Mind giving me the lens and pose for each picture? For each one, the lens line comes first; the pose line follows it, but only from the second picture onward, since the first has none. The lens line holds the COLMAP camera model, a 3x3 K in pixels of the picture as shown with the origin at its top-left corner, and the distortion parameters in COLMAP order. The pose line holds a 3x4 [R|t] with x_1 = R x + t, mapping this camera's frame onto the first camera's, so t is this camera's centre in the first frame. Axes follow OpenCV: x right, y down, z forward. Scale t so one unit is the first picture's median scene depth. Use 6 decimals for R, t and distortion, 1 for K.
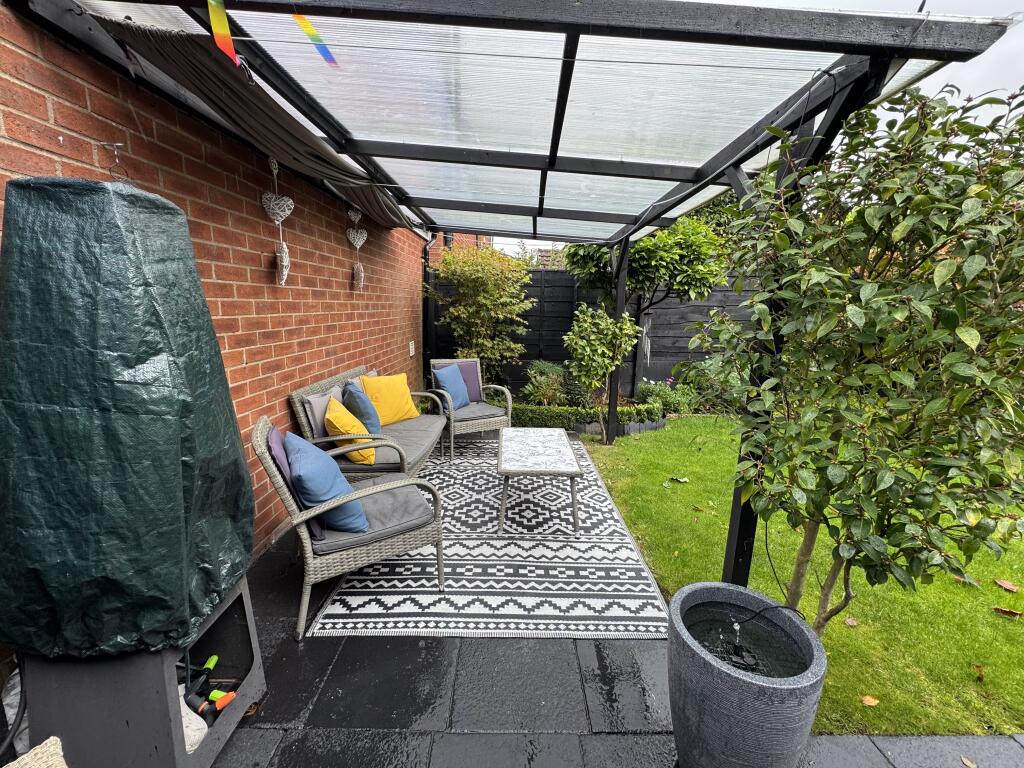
lens RADIAL K [[407.8, 0, 510.8], [0, 407.8, 383.0], [0, 0, 1]] dist [-0.001008, -0.000221]
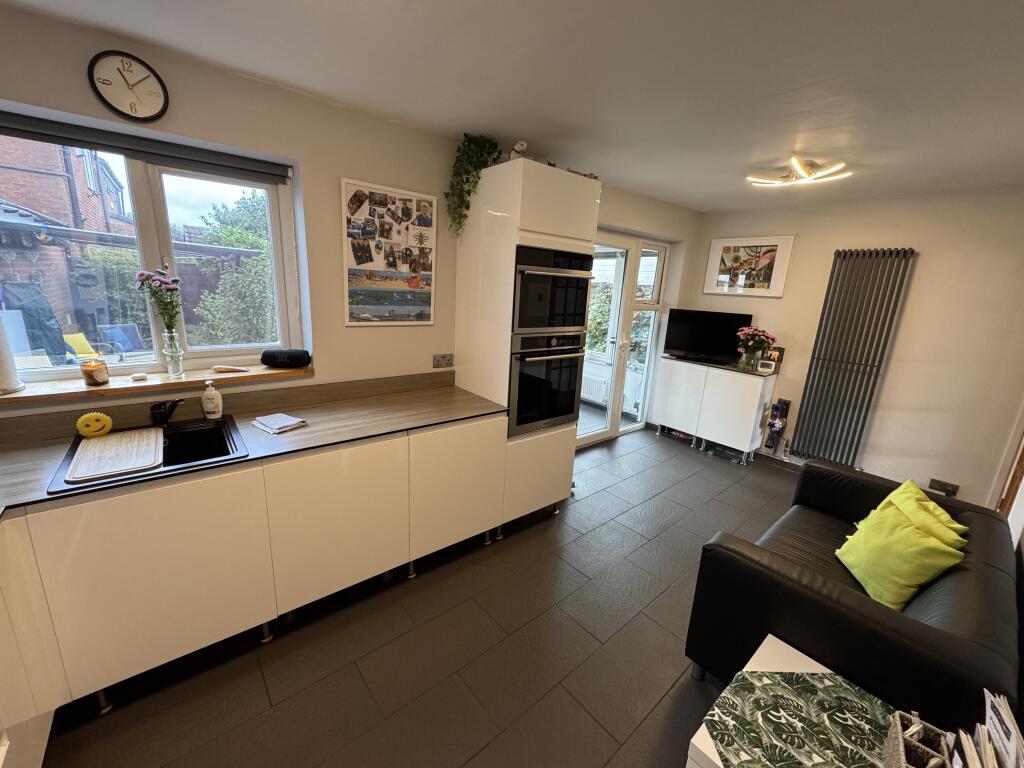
lens RADIAL K [[407.8, 0, 511.5], [0, 407.8, 383.3], [0, 0, 1]] dist [-0.001008, -0.000221]
pose [[0.776898, -0.132034, 0.615627, 0.063158], [0.079934, 0.990537, 0.111567, 0.126028], [-0.624532, -0.037467, 0.780100, -1.341639]]
